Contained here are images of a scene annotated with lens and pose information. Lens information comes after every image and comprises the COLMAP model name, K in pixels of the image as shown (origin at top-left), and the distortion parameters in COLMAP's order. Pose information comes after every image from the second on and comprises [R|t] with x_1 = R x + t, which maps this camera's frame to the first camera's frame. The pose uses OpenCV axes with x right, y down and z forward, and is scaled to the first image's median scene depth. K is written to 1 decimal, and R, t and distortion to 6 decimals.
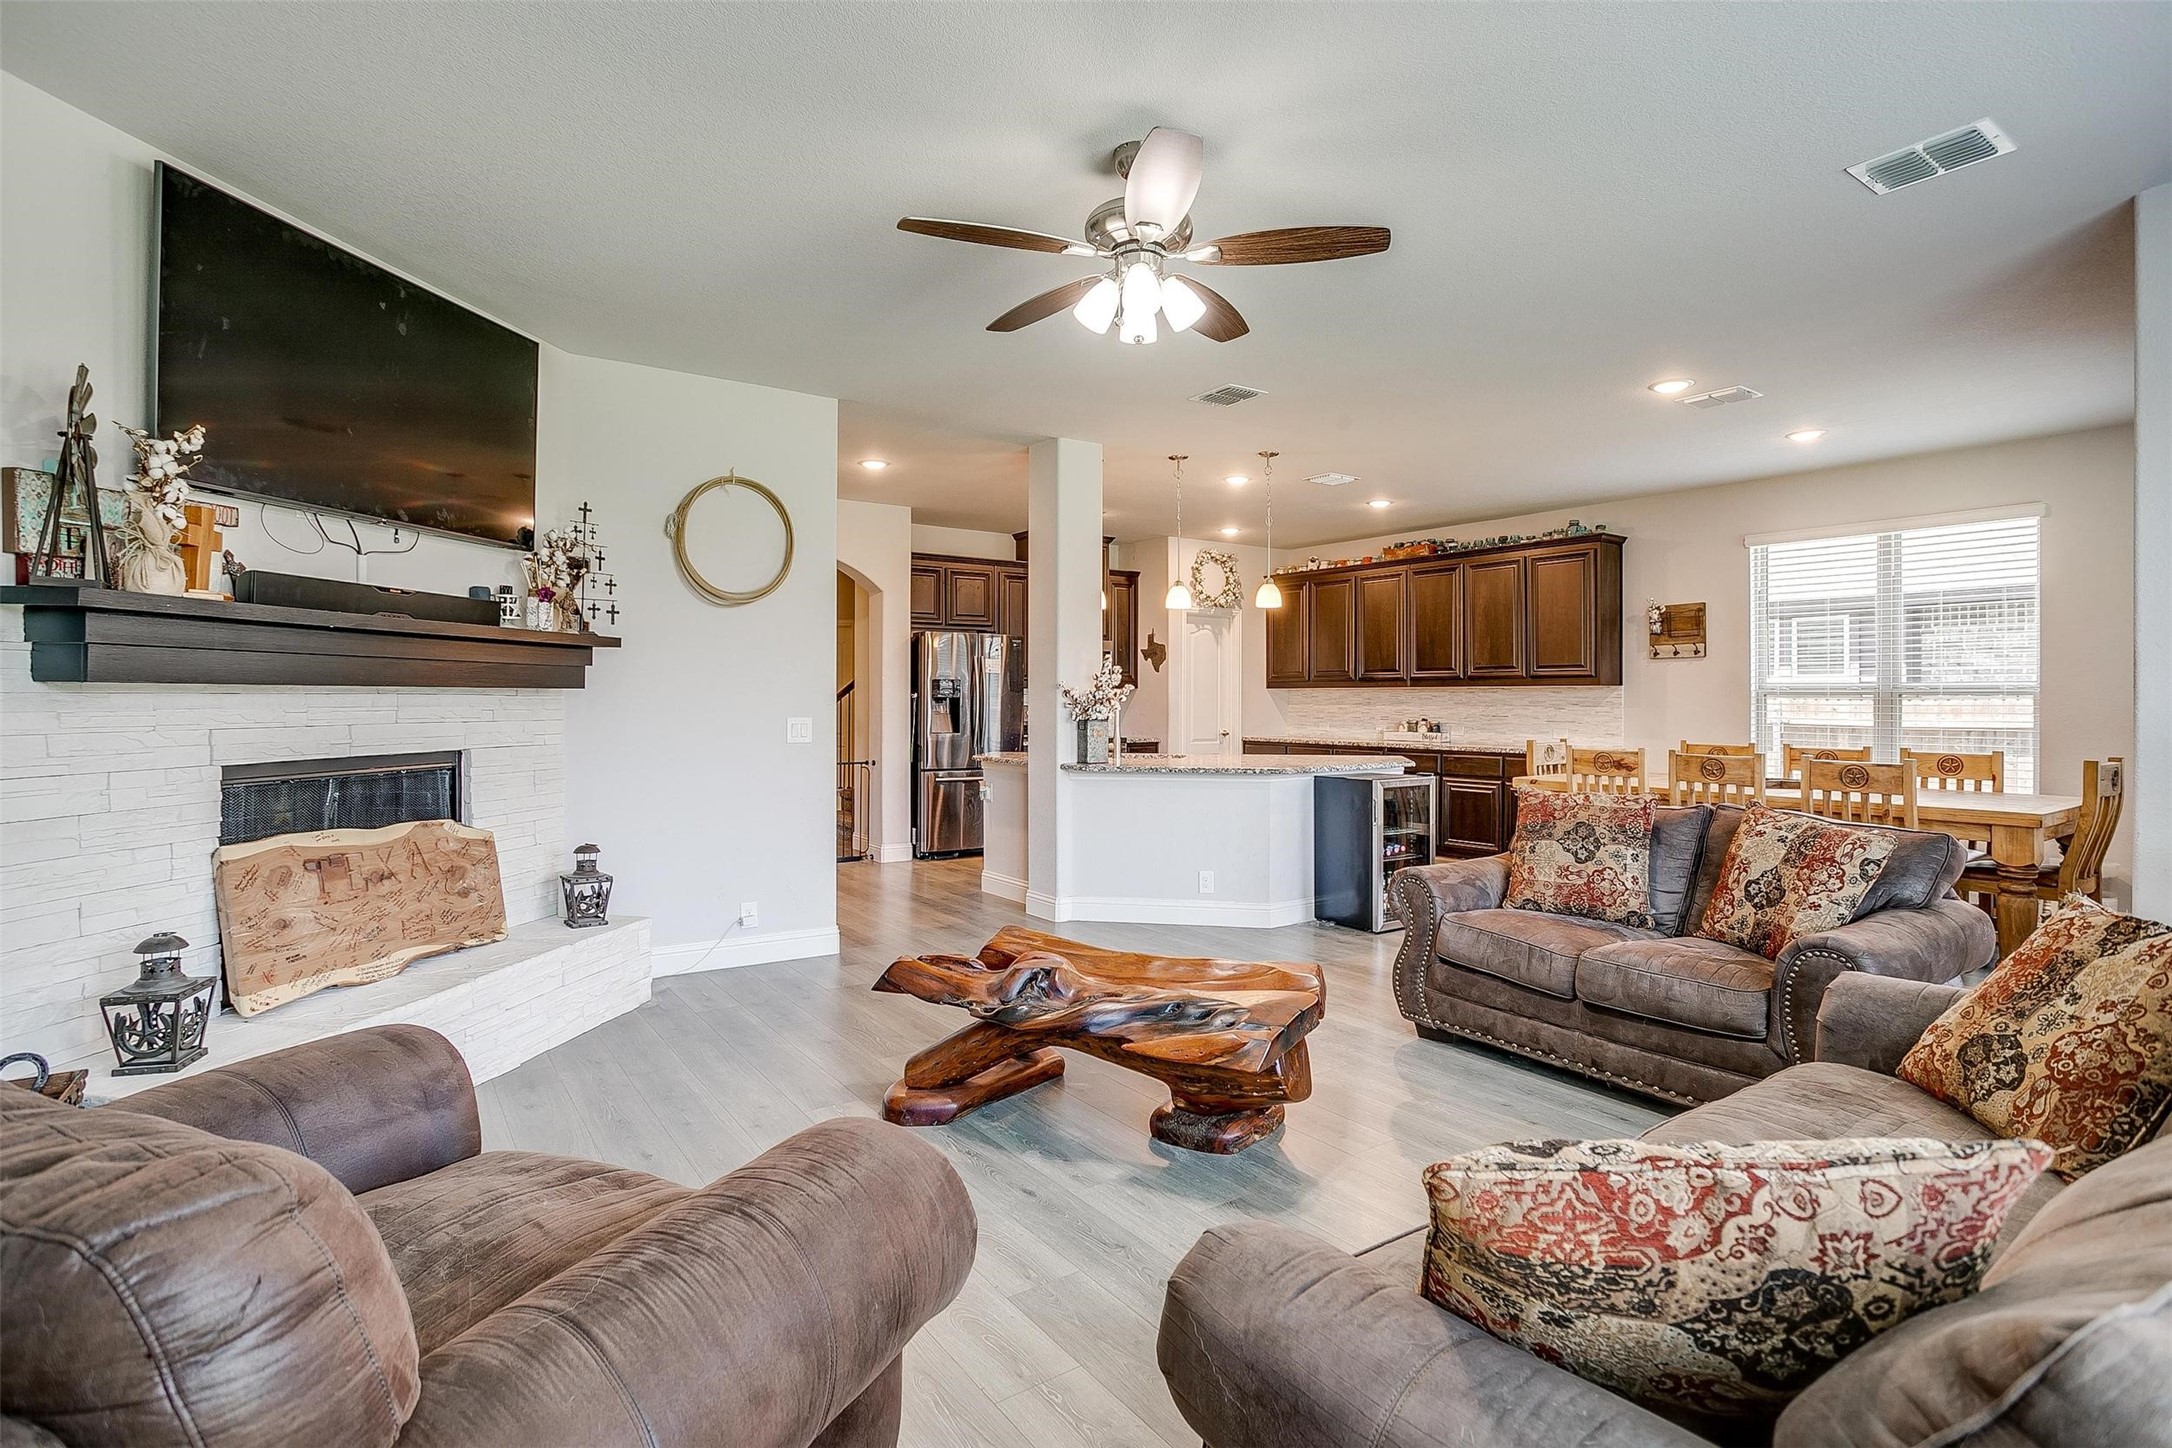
lens RADIAL K [[1057.4, 0, 1091.2], [0, 1057.4, 696.2], [0, 0, 1]] dist [-0.051403, 0.027951]
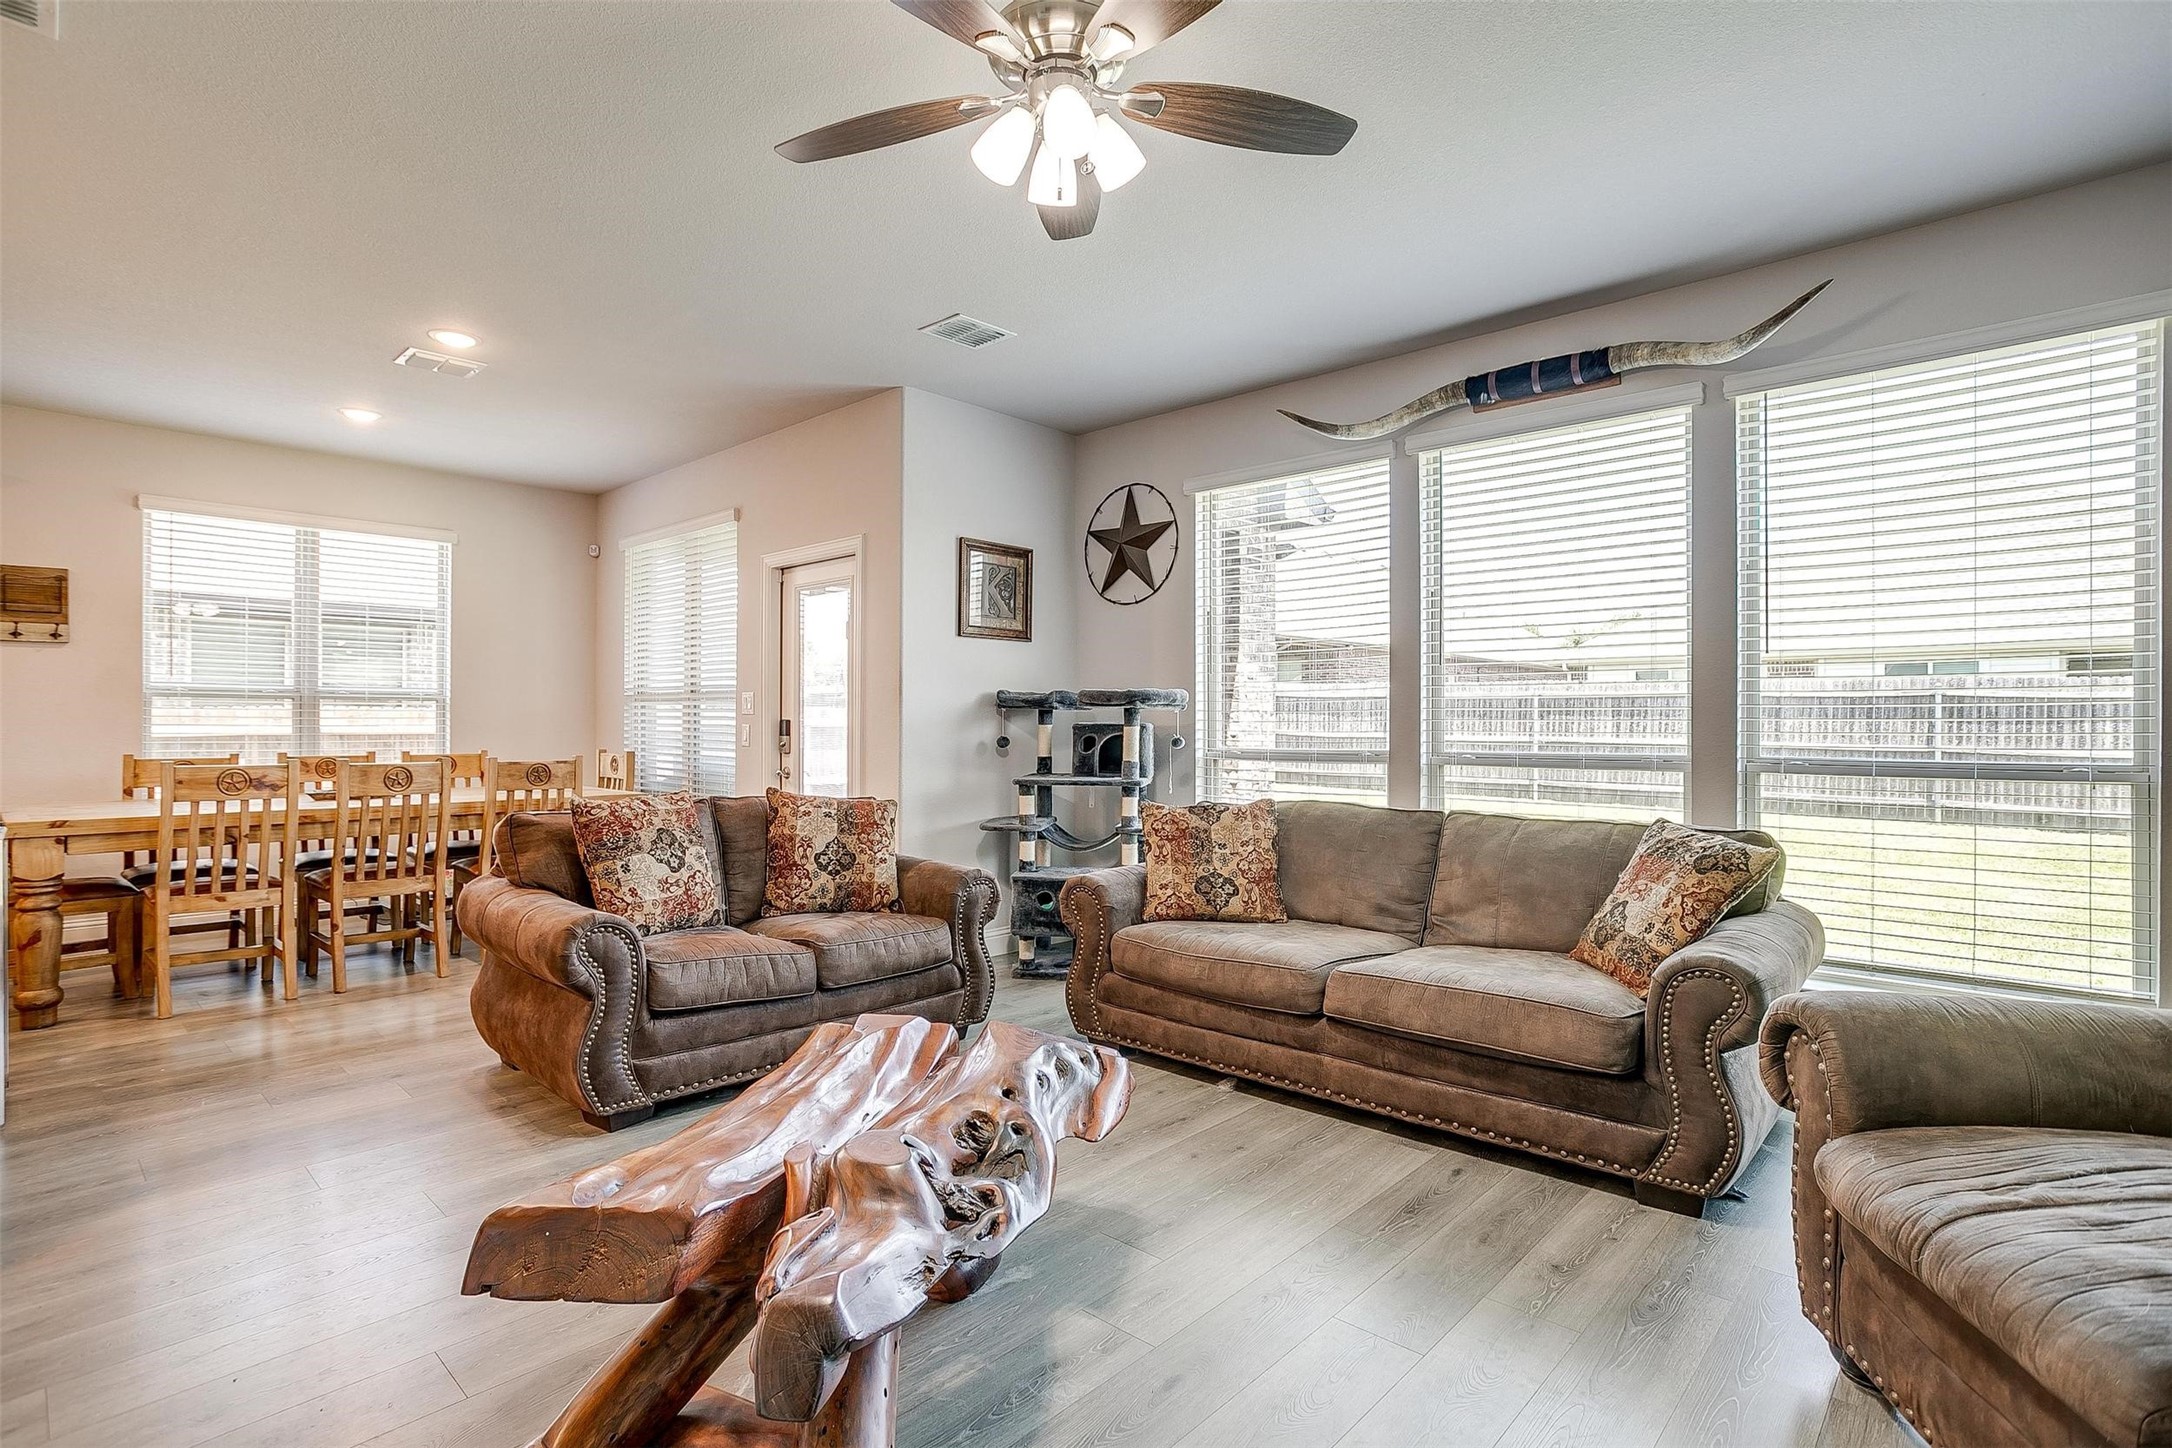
lens RADIAL K [[1057.4, 0, 1092.6], [0, 1057.4, 707.7], [0, 0, 1]] dist [-0.051403, 0.027951]
pose [[-0.190837, 0.011550, 0.981554, -0.464088], [-0.006097, 0.999898, -0.012951, 0.022764], [-0.981603, -0.008456, -0.190747, 0.743596]]
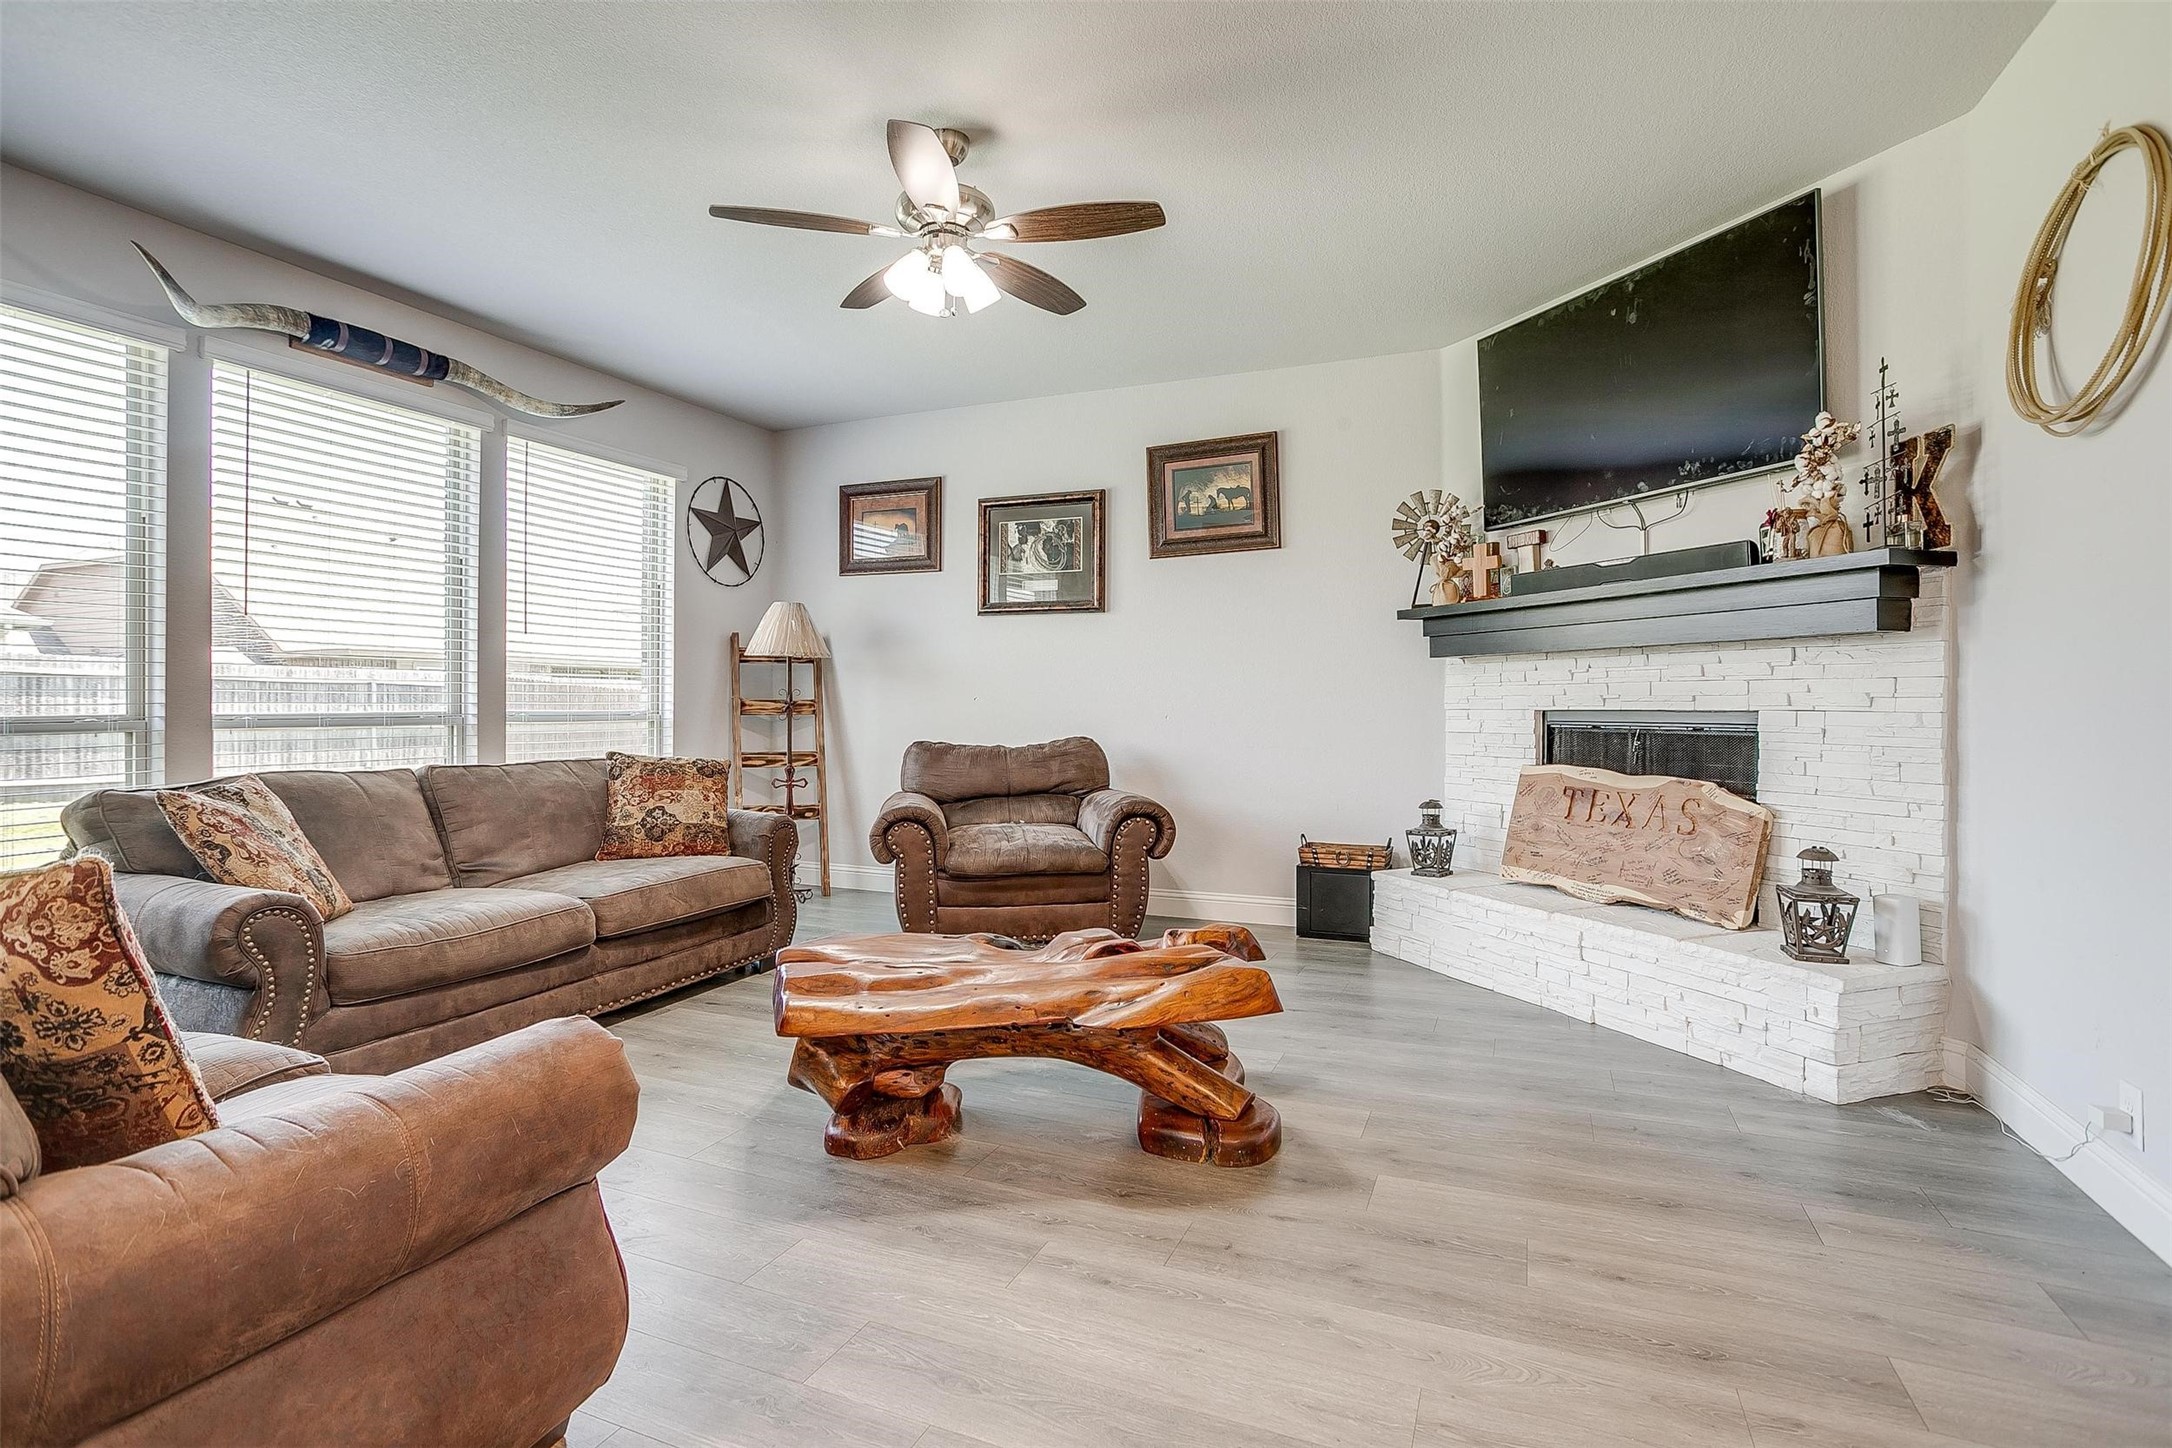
lens RADIAL K [[1057.4, 0, 1075.3], [0, 1057.4, 701.0], [0, 0, 1]] dist [-0.051403, 0.027951]
pose [[-0.856295, -0.002581, -0.516480, 0.329899], [0.000853, 0.999979, -0.006411, 0.044411], [0.516486, -0.005930, -0.856275, 1.353672]]
